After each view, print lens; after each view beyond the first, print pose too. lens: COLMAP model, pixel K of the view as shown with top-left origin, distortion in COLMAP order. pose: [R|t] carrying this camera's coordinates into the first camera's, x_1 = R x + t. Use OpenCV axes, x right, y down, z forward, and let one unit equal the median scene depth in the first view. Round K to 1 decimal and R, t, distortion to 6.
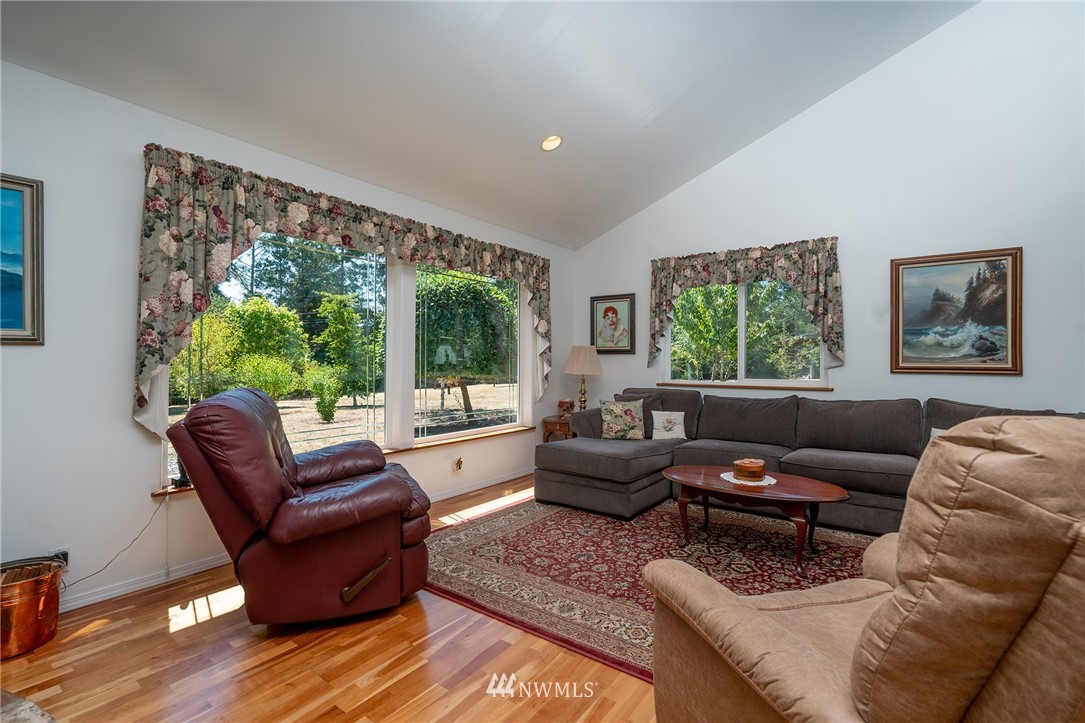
lens RADIAL K [[499.4, 0, 541.2], [0, 499.4, 369.0], [0, 0, 1]] dist [-0.012773, 0.008057]
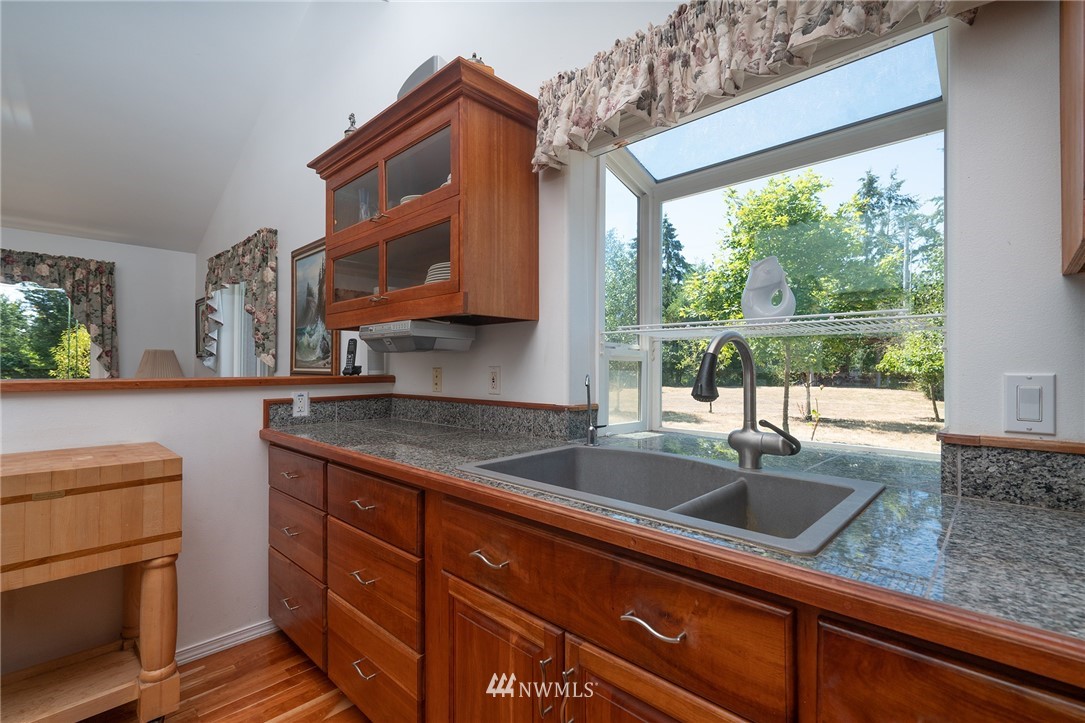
lens RADIAL K [[485.8, 0, 540.0], [0, 485.8, 366.4], [0, 0, 1]] dist [-0.009389, 0.000300]
pose [[0.992213, 0.002801, -0.124522, 1.819891], [-0.004503, 0.999900, -0.013393, -0.009552], [0.124472, 0.013850, 0.992126, 0.302384]]
